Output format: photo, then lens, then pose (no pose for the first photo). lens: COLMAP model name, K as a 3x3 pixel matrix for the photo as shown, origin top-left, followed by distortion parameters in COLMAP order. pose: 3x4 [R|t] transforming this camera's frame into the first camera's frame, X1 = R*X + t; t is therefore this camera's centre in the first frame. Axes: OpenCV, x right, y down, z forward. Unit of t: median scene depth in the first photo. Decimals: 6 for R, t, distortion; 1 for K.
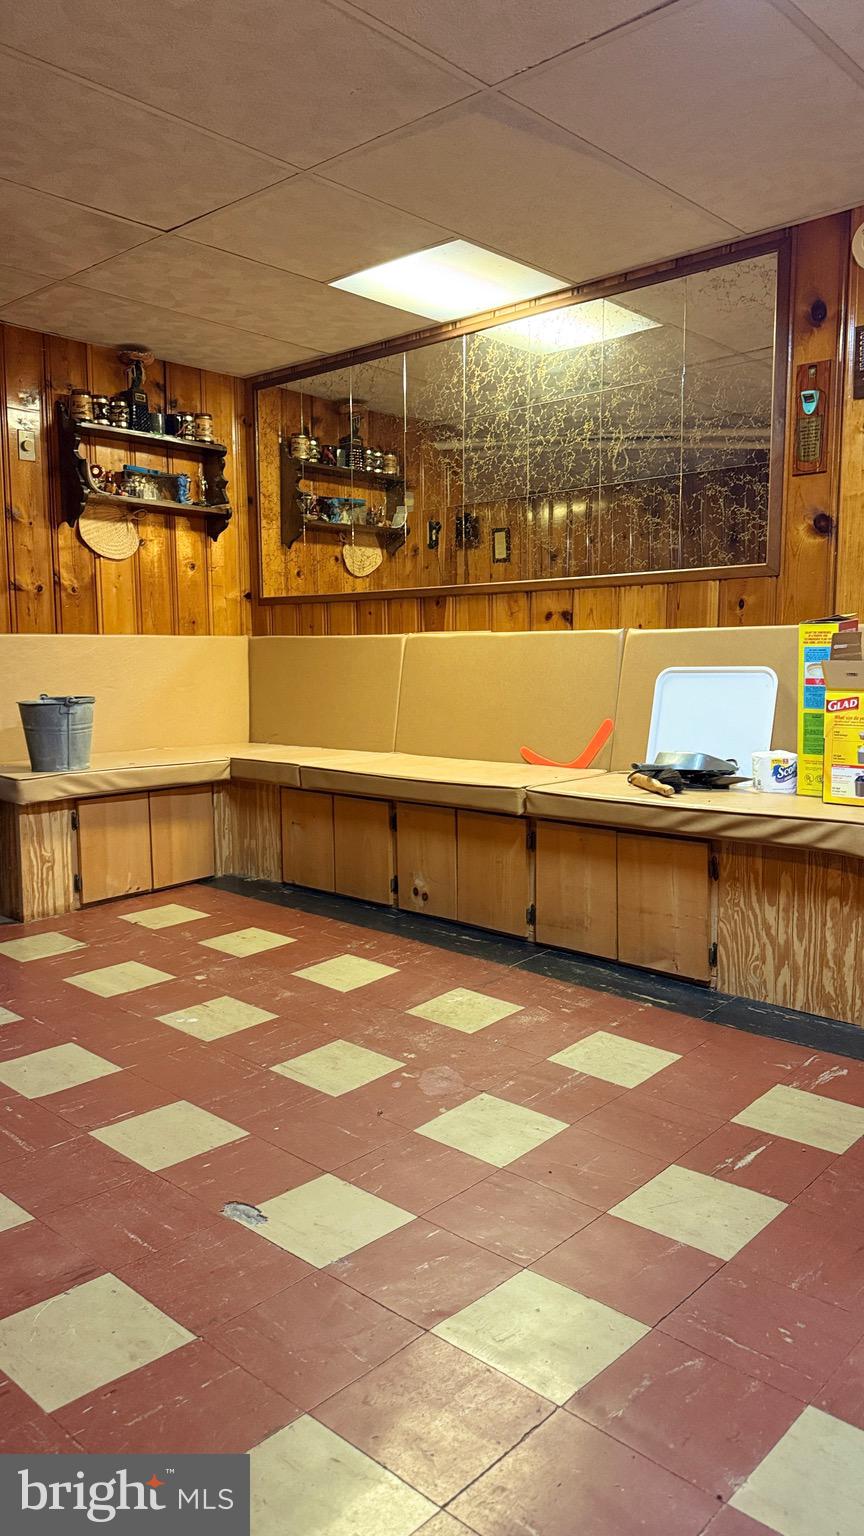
lens RADIAL K [[1079.5, 0, 425.6], [0, 1079.5, 770.0], [0, 0, 1]] dist [0.047975, -0.062420]
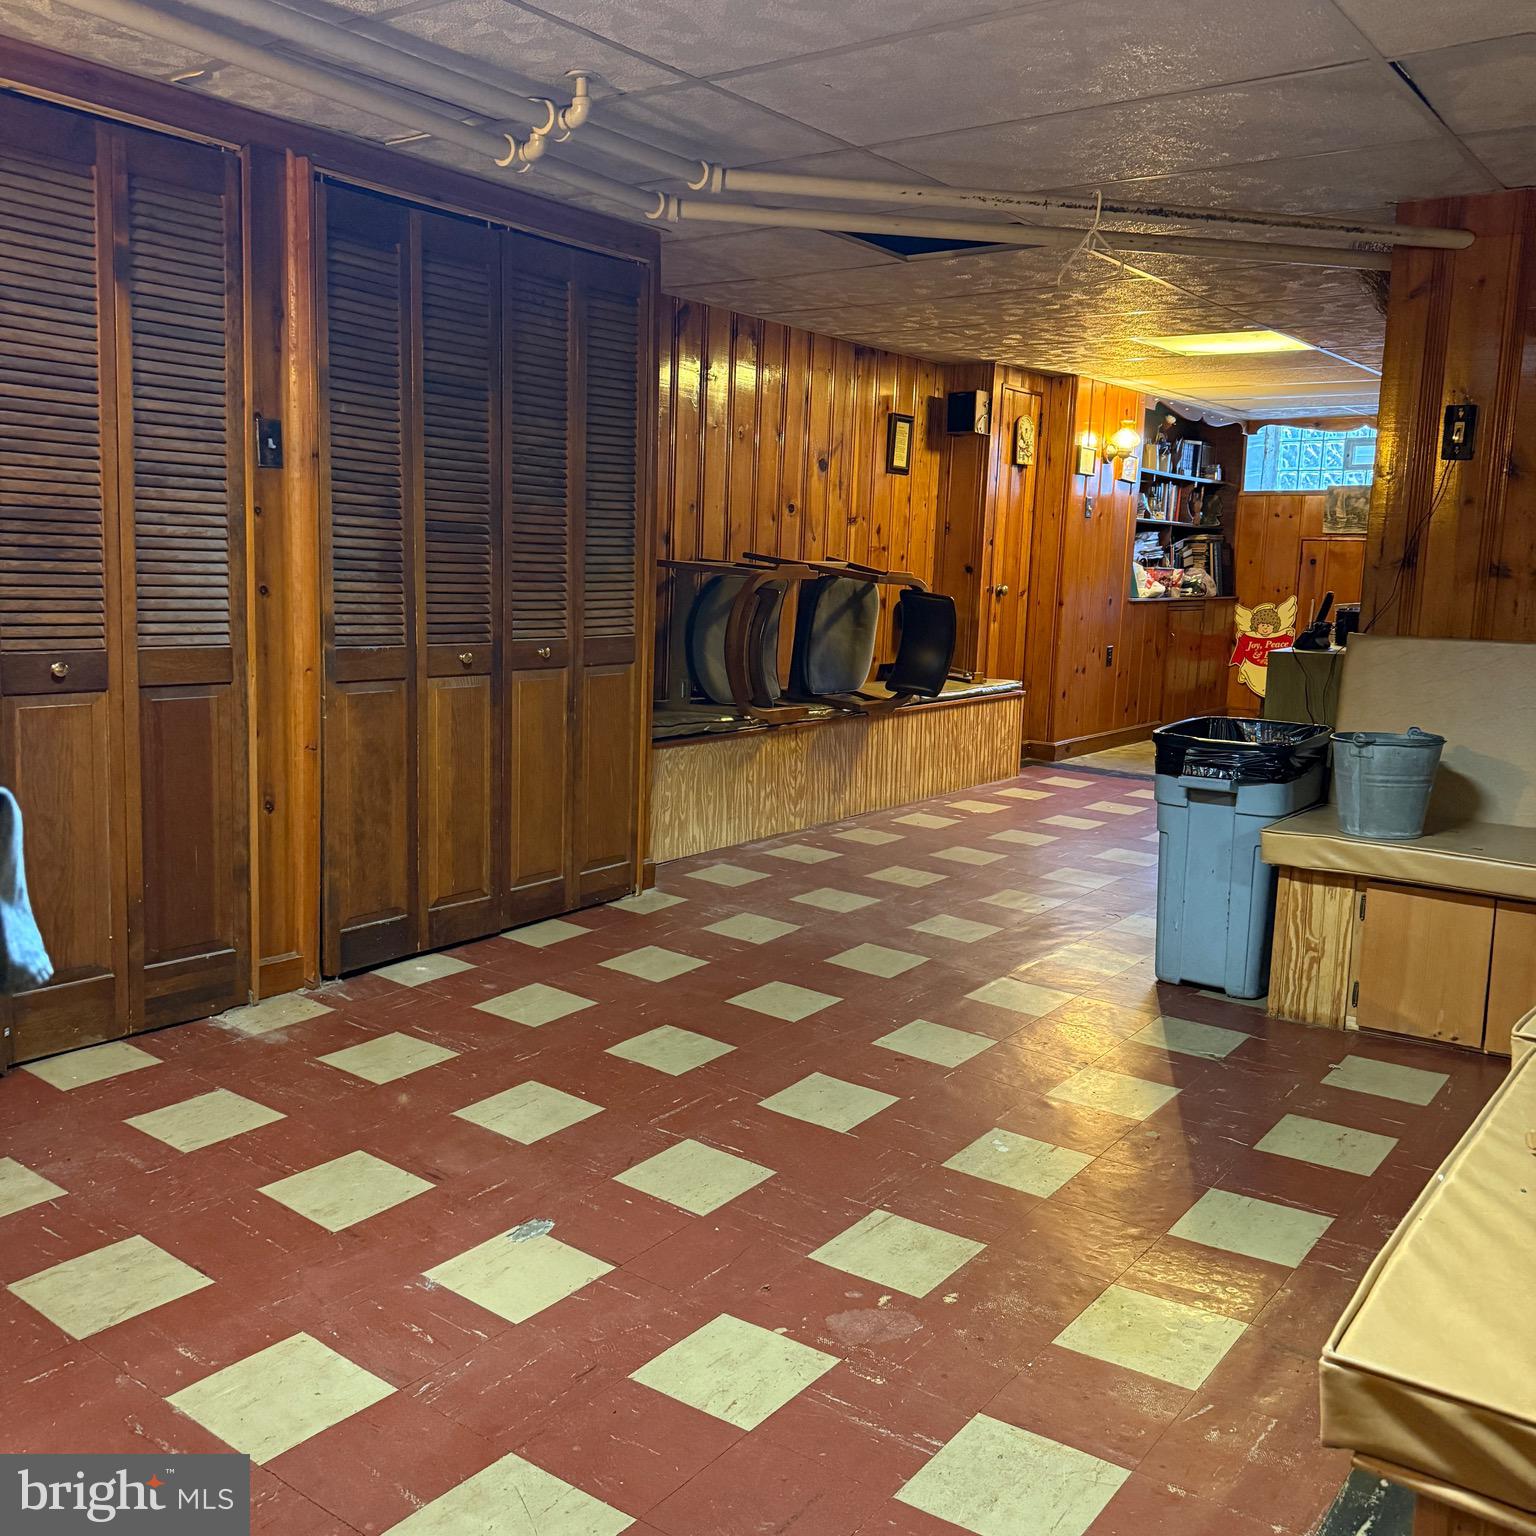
lens RADIAL K [[1434.5, 0, 765.3], [0, 1434.5, 760.3], [0, 0, 1]] dist [0.200543, -0.404913]
pose [[0.090887, 0.147070, -0.984942, 0.749499], [-0.142513, 0.980776, 0.133297, -0.156918], [0.985611, 0.128252, 0.110099, 0.665430]]
